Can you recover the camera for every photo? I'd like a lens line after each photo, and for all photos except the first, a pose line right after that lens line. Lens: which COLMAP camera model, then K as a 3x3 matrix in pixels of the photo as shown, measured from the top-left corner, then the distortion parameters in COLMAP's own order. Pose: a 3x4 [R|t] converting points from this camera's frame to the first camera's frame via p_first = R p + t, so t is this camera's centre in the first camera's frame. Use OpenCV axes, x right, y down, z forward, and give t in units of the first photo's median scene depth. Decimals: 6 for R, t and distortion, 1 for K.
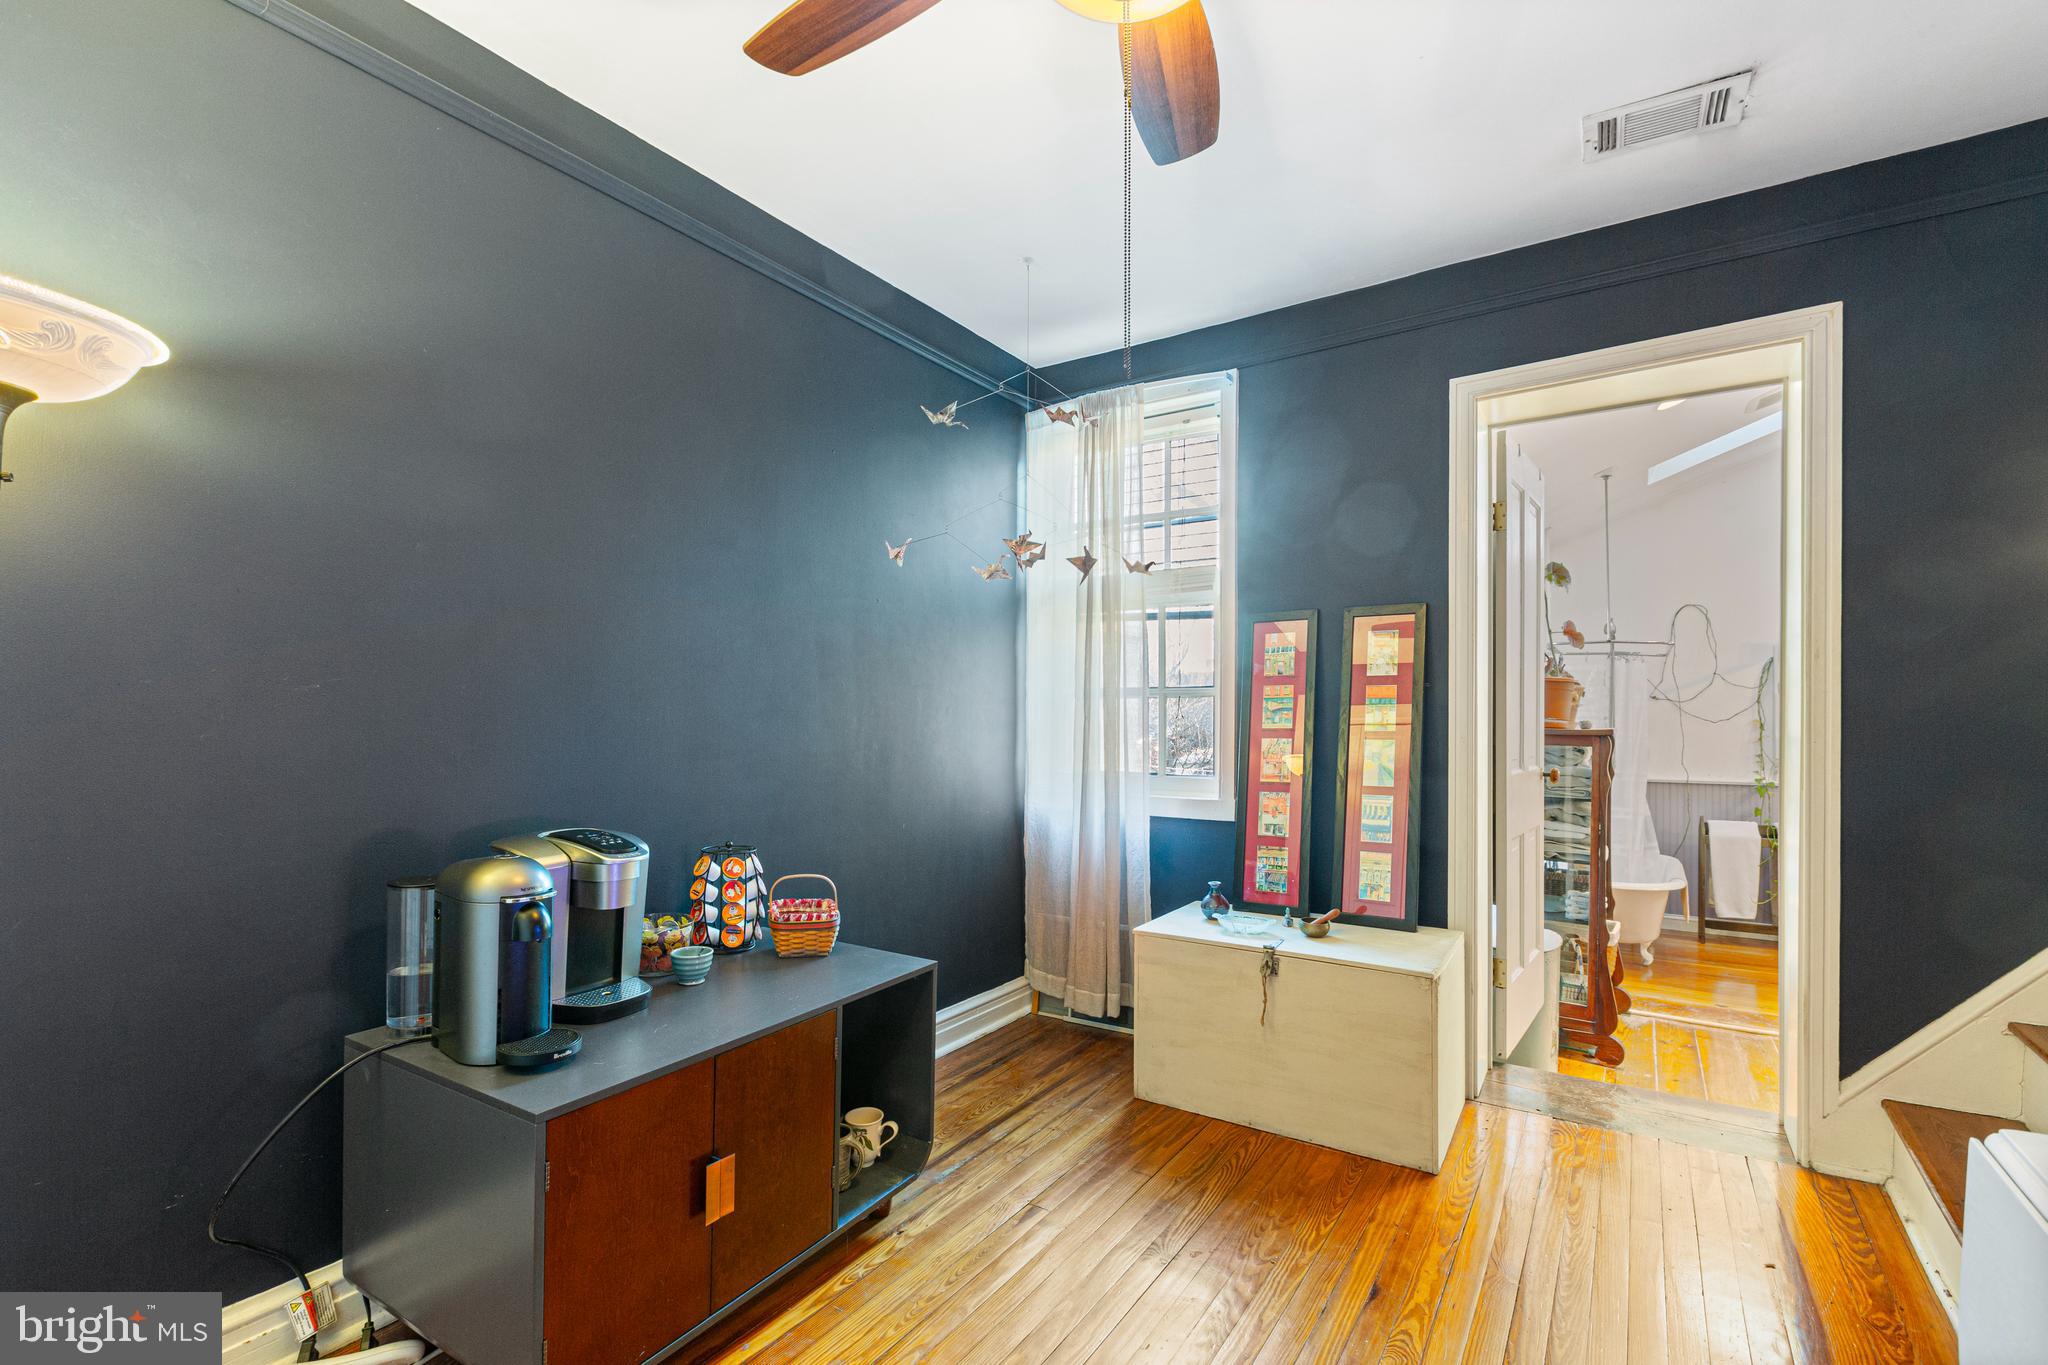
lens RADIAL K [[923.8, 0, 1044.9], [0, 923.8, 724.5], [0, 0, 1]] dist [-0.000328, 0.002275]
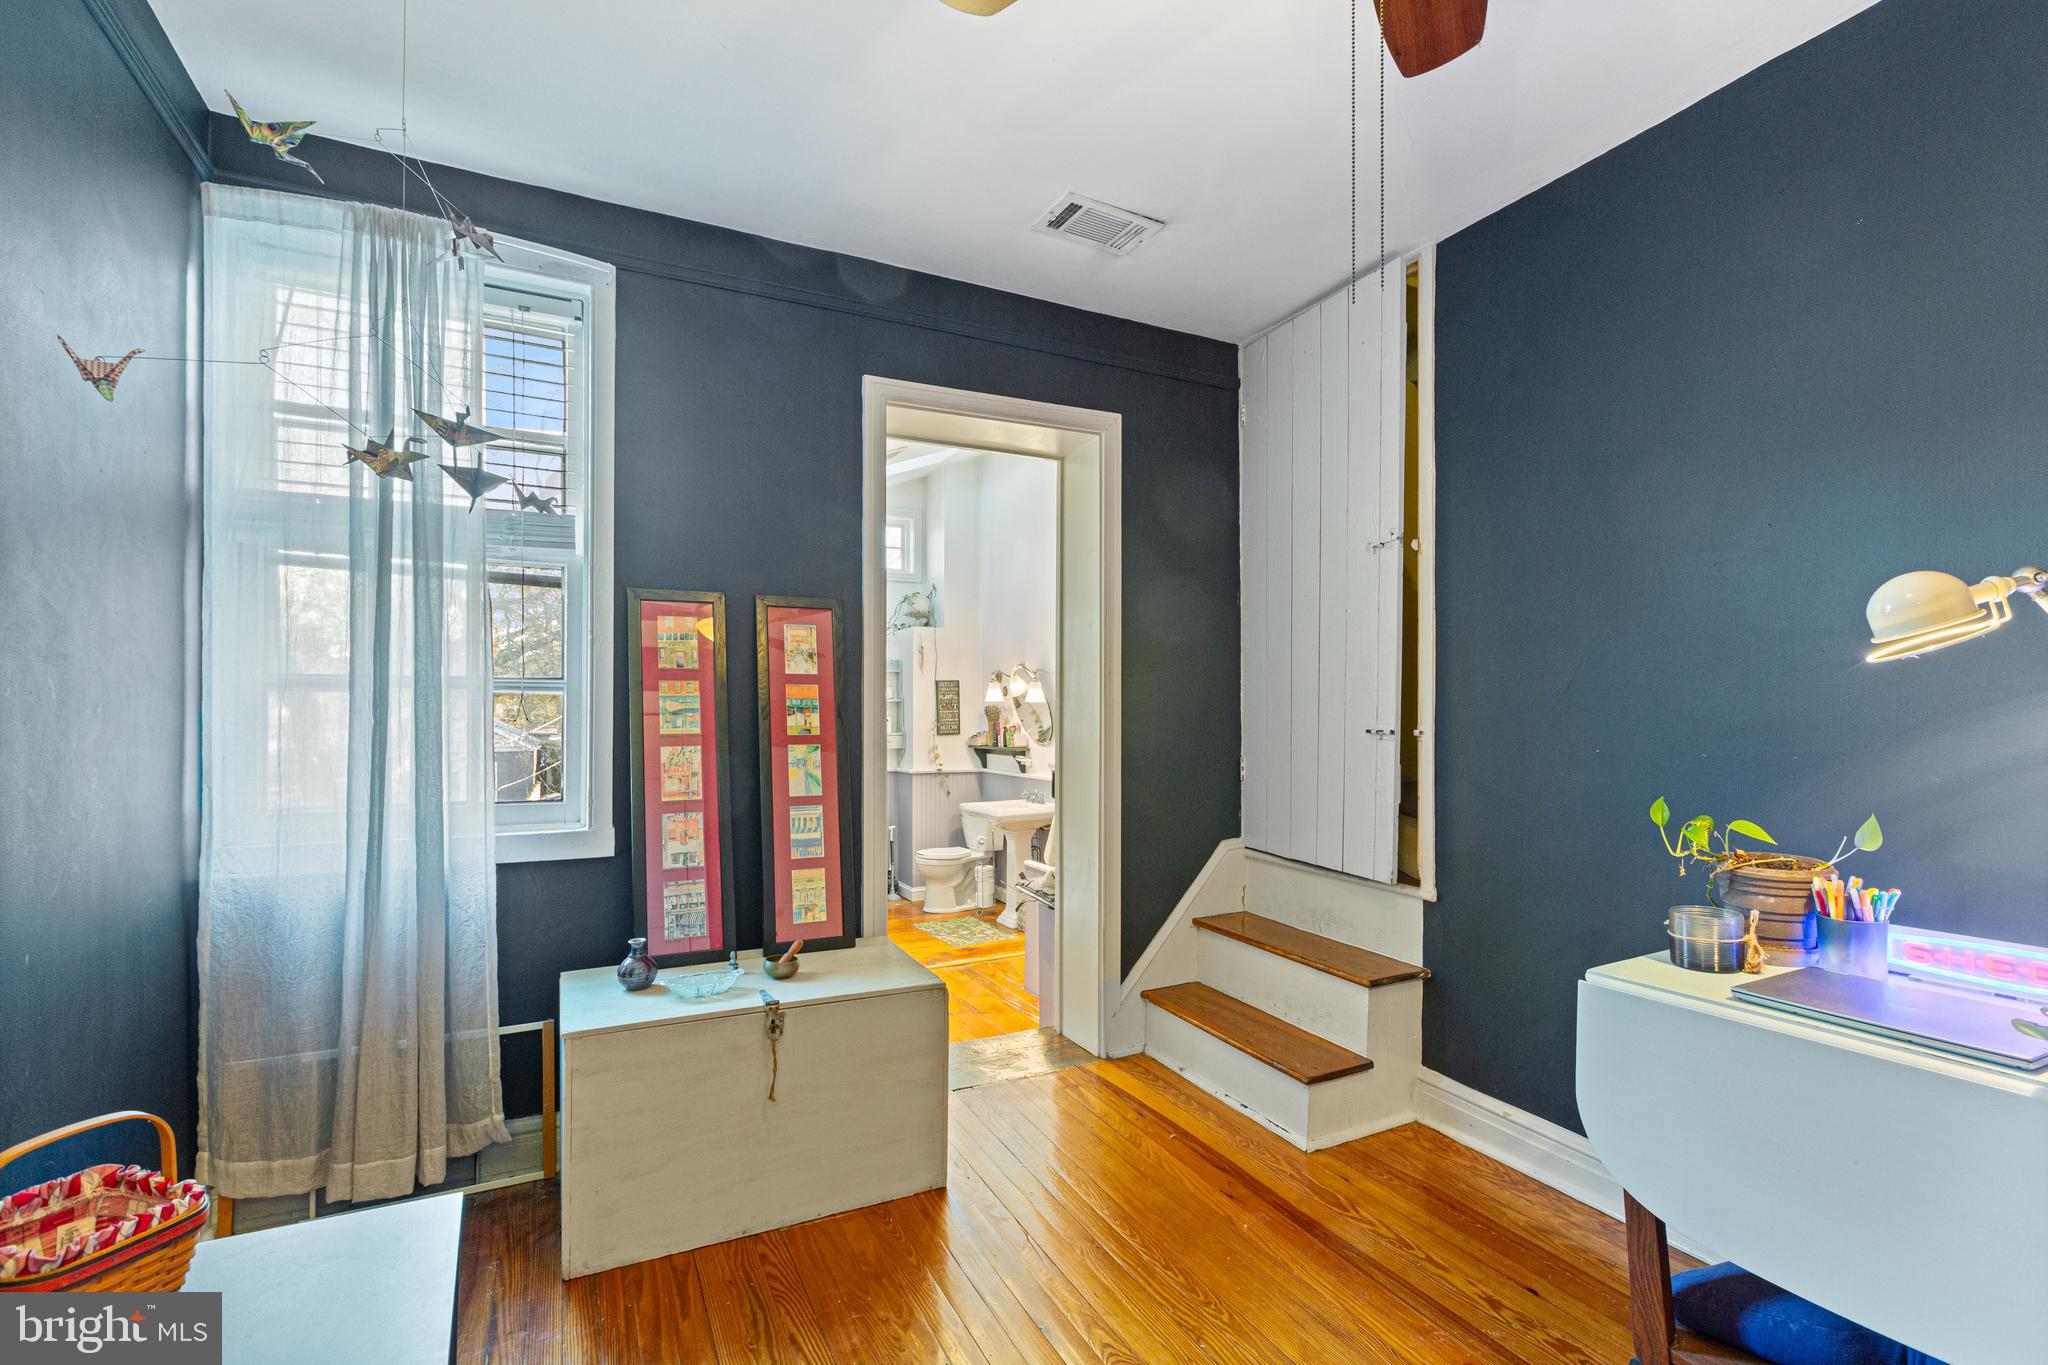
lens RADIAL K [[923.8, 0, 1027.9], [0, 923.8, 713.3], [0, 0, 1]] dist [-0.000328, 0.002275]
pose [[0.508249, 0.001592, 0.861209, -0.291323], [0.008585, 0.999939, -0.006915, -0.005610], [-0.861167, 0.010908, 0.508204, 0.327380]]
